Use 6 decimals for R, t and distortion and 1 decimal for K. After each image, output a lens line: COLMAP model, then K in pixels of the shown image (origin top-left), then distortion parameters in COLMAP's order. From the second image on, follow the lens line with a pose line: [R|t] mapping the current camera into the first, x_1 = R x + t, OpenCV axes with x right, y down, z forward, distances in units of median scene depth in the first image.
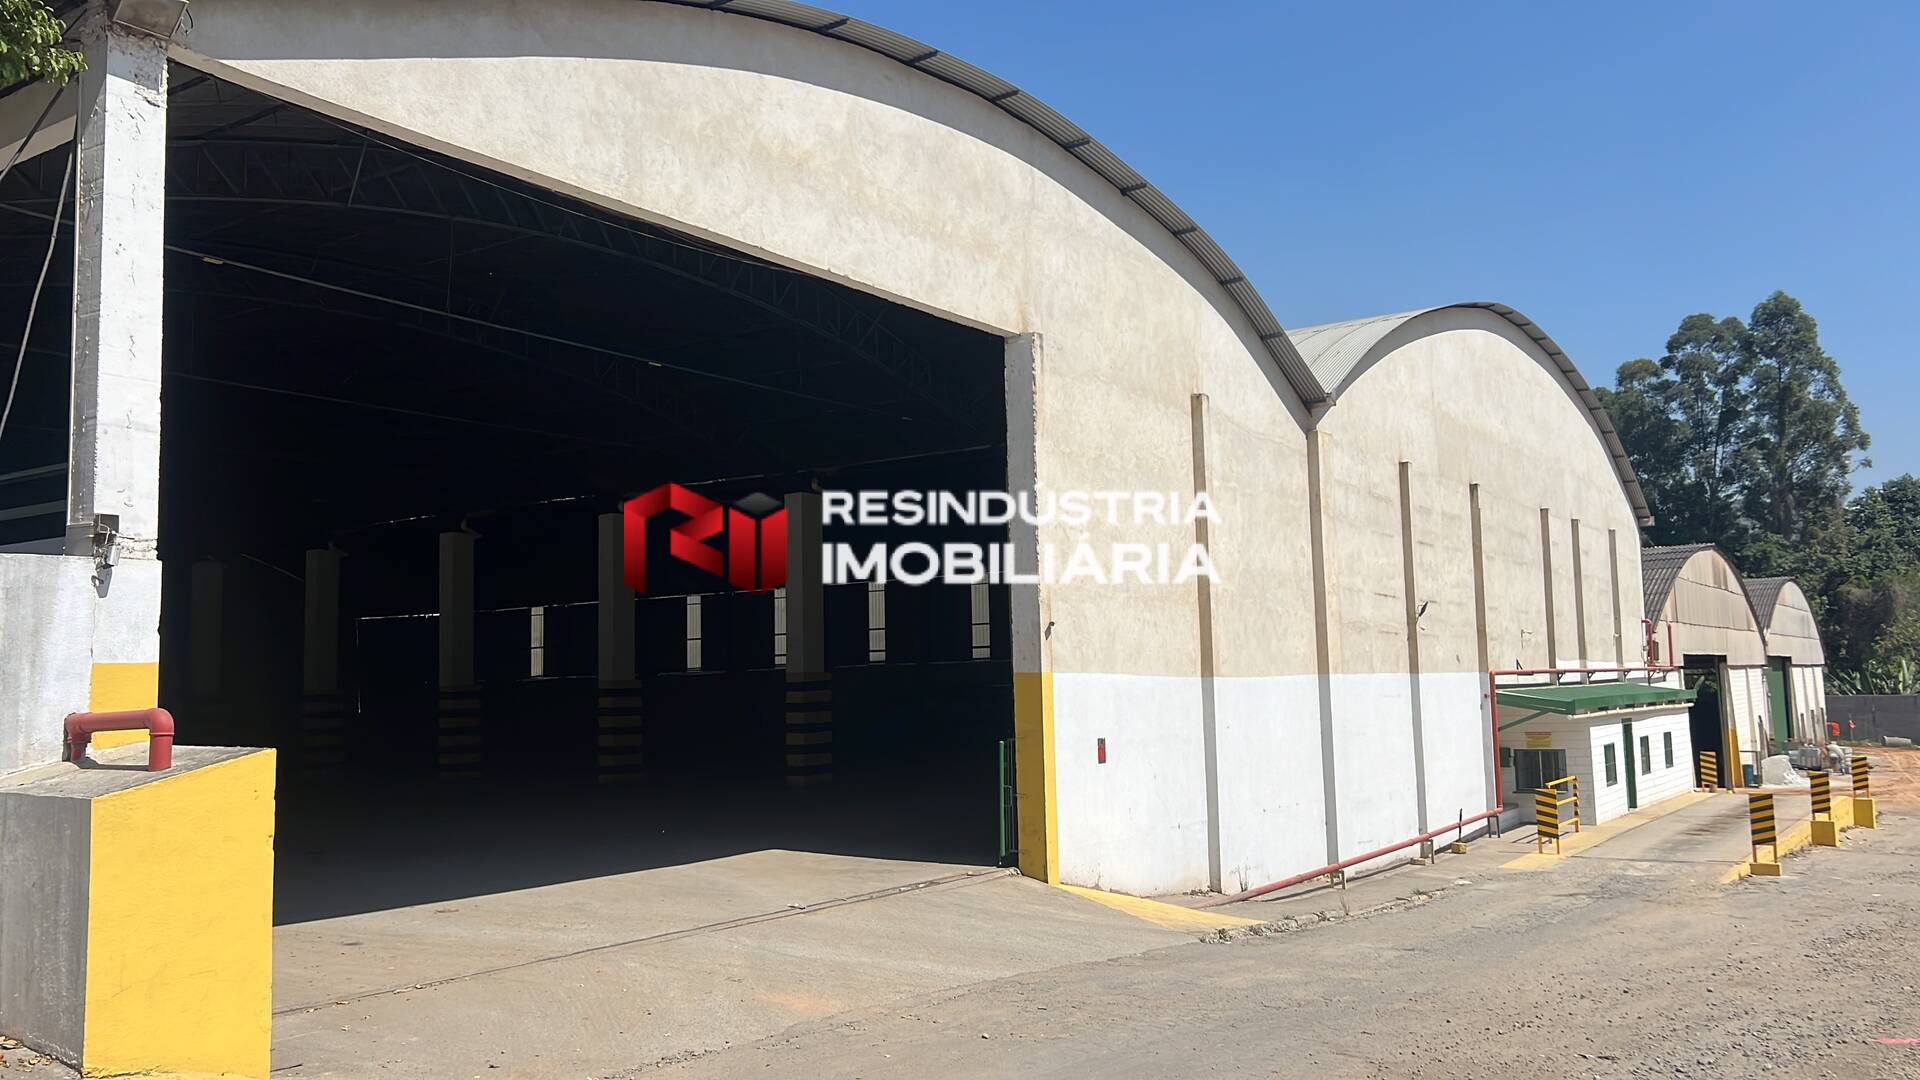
lens RADIAL K [[1519.2, 0, 953.6], [0, 1519.2, 535.6], [0, 0, 1]] dist [0.048798, -0.053699]
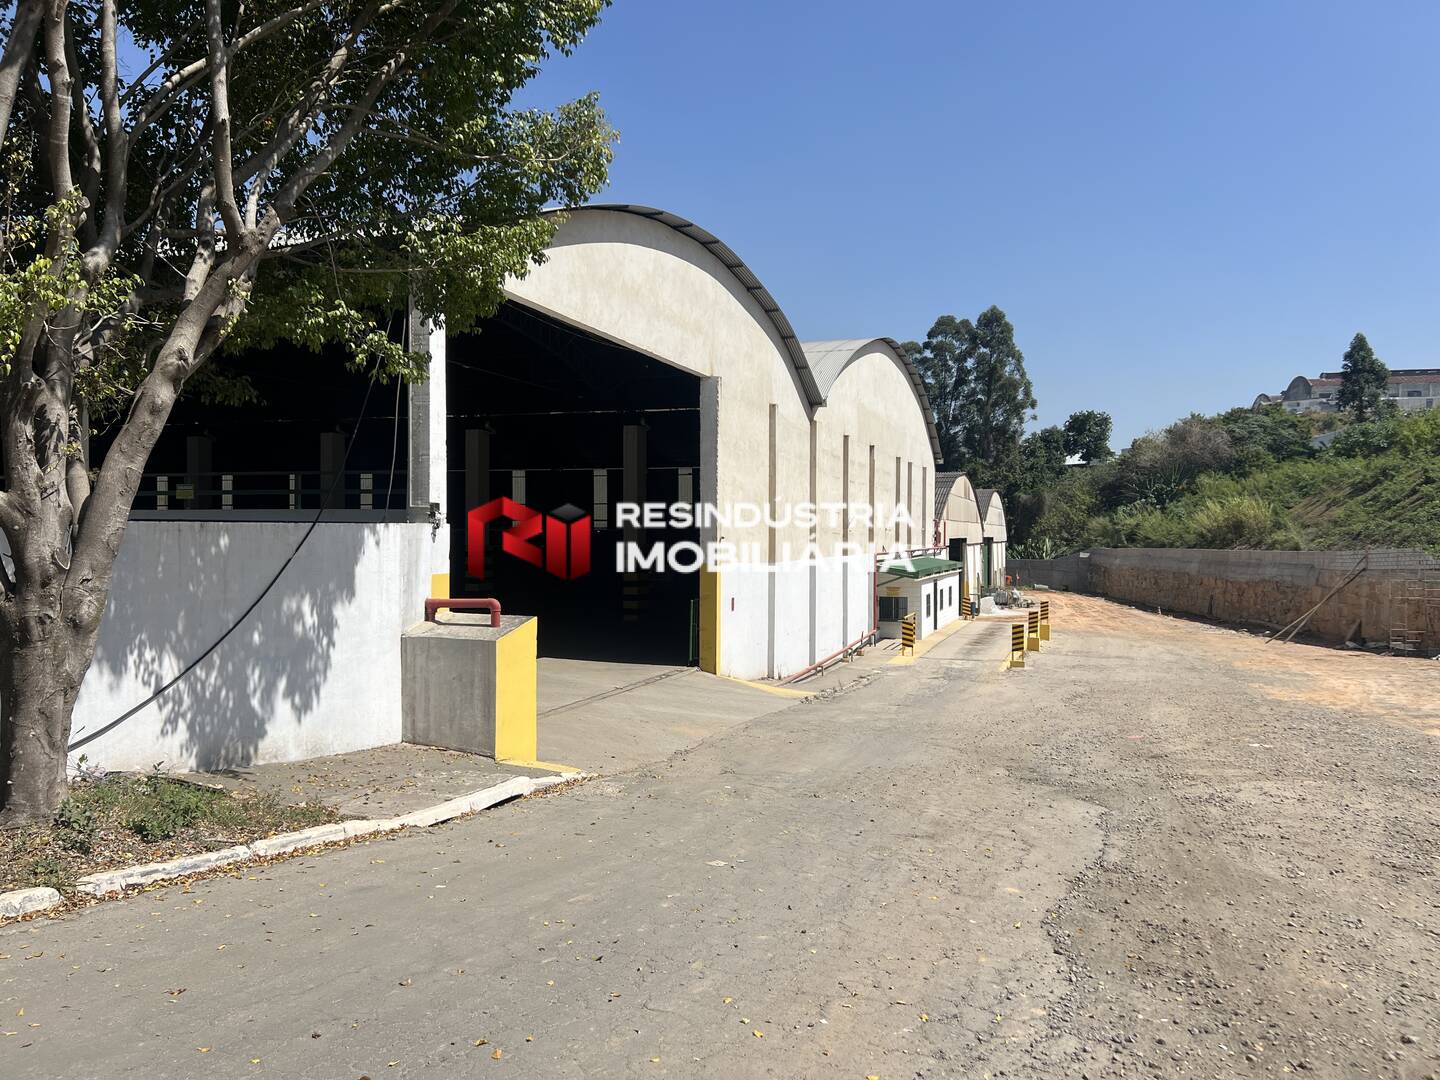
lens RADIAL K [[1083.9, 0, 716.1], [0, 1083.9, 543.8], [0, 0, 1]] dist [0.058024, -0.064139]
pose [[0.962471, 0.025717, 0.270165, -0.198795], [-0.054070, 0.993713, 0.098035, -0.042209], [-0.265945, -0.108963, 0.957810, -0.175814]]
